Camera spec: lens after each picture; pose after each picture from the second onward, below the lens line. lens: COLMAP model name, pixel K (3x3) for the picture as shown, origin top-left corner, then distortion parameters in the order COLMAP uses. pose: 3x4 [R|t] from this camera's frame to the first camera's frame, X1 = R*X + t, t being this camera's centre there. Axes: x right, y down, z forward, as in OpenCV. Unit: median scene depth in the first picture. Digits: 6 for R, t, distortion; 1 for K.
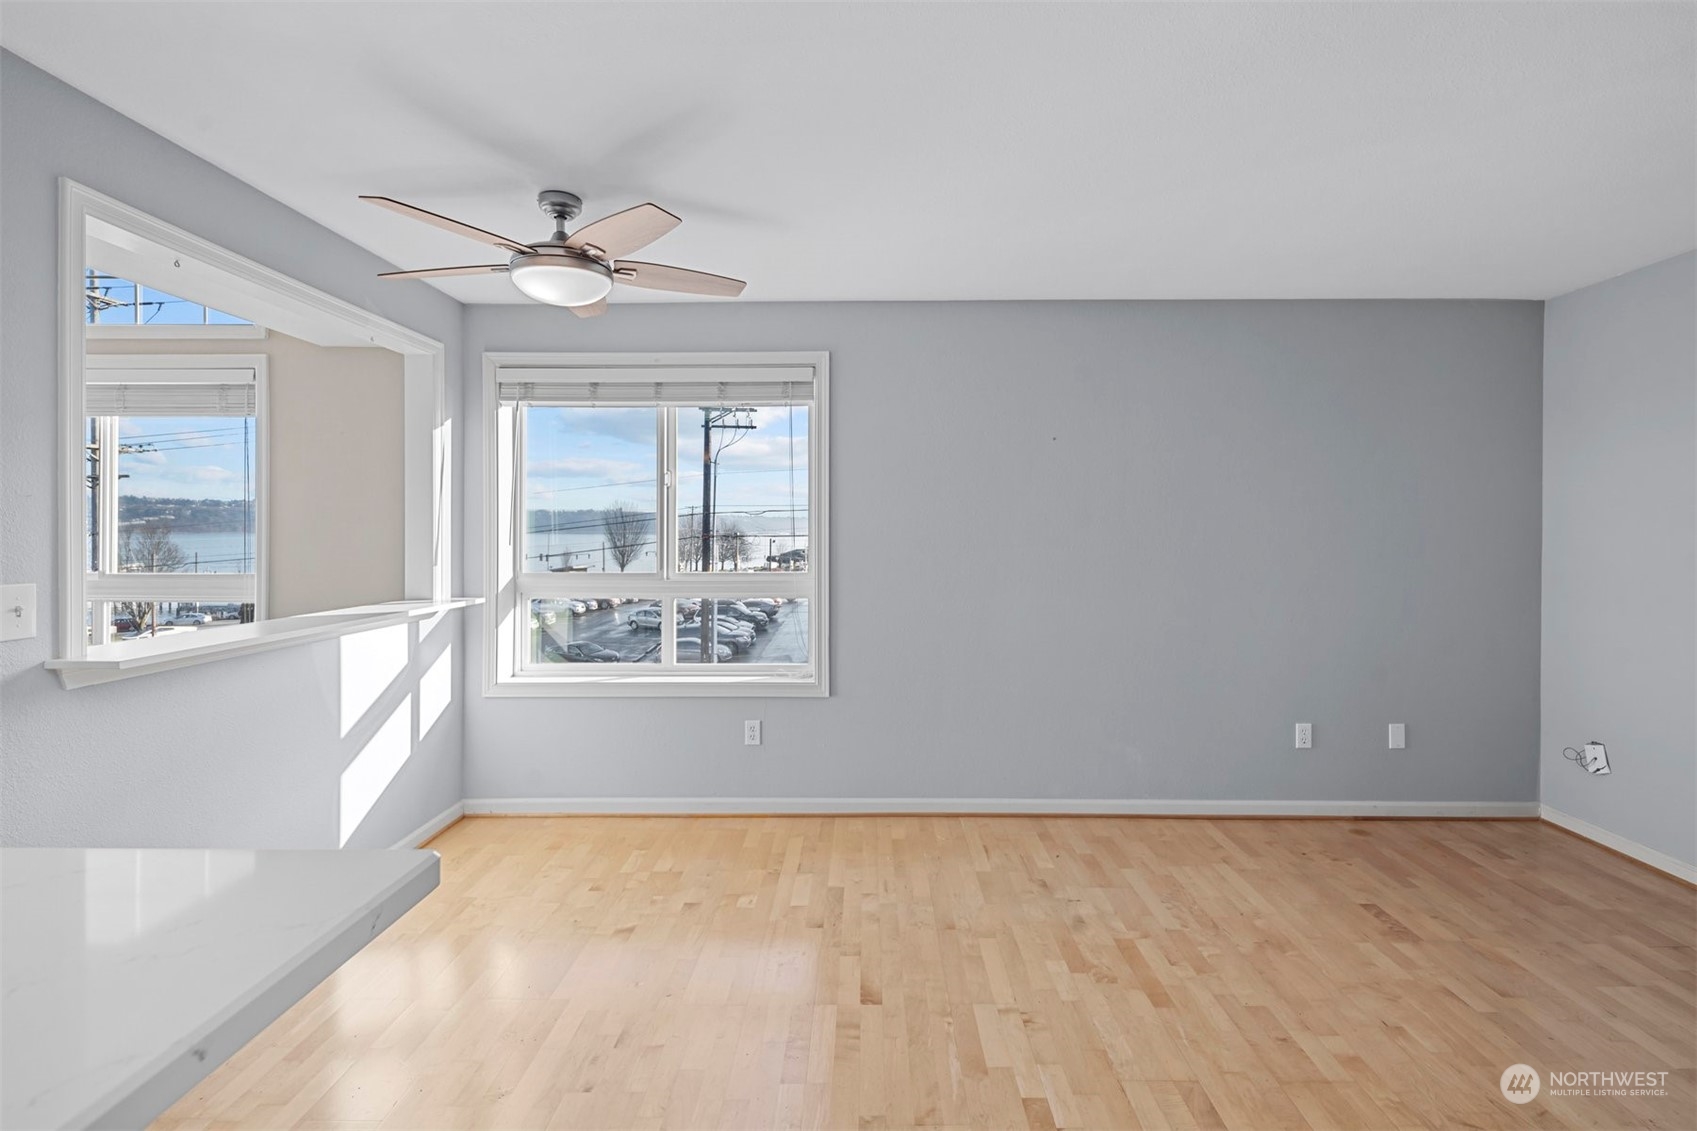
lens RADIAL K [[769.5, 0, 862.6], [0, 769.5, 542.0], [0, 0, 1]] dist [0.001753, 0.000483]
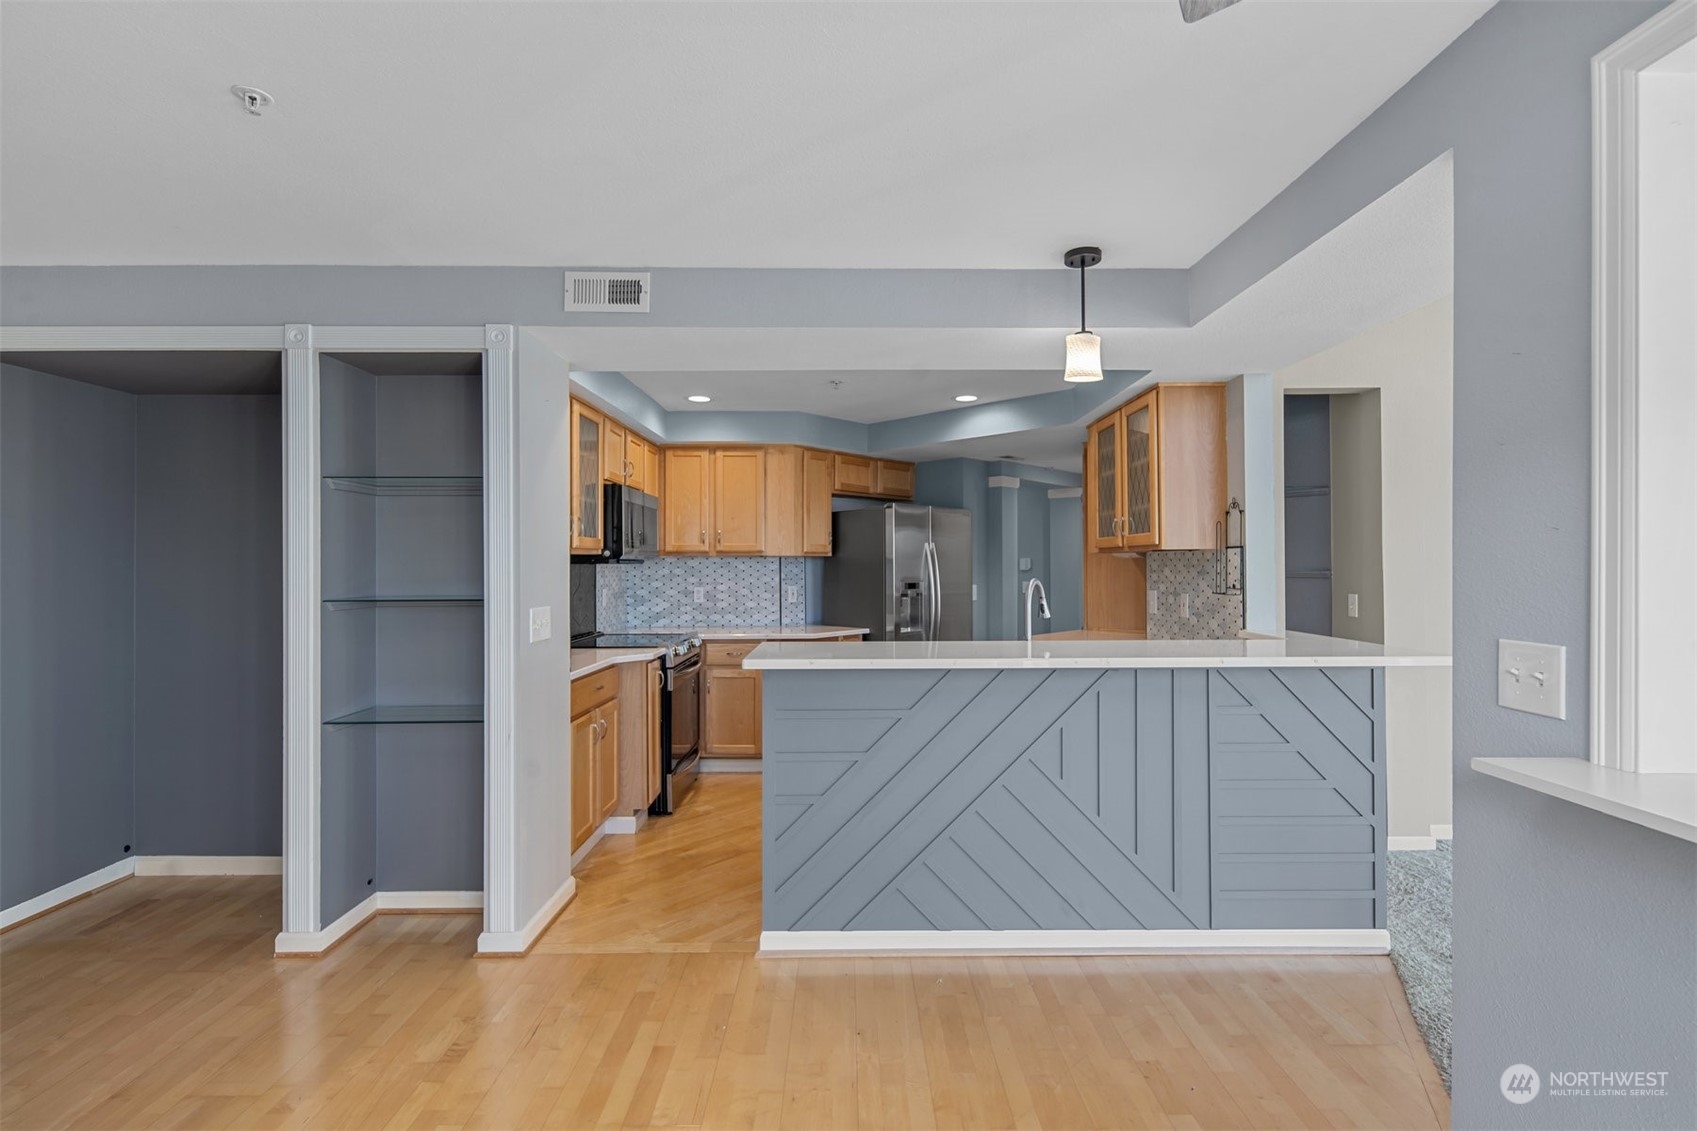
lens RADIAL K [[752.9, 0, 860.8], [0, 752.9, 556.6], [0, 0, 1]] dist [0.004955, -0.002001]
pose [[-0.999589, -0.000305, -0.028673, -0.186546], [-0.000325, 1.000000, 0.000712, -0.017081], [0.028672, 0.000721, -0.999589, 0.836235]]
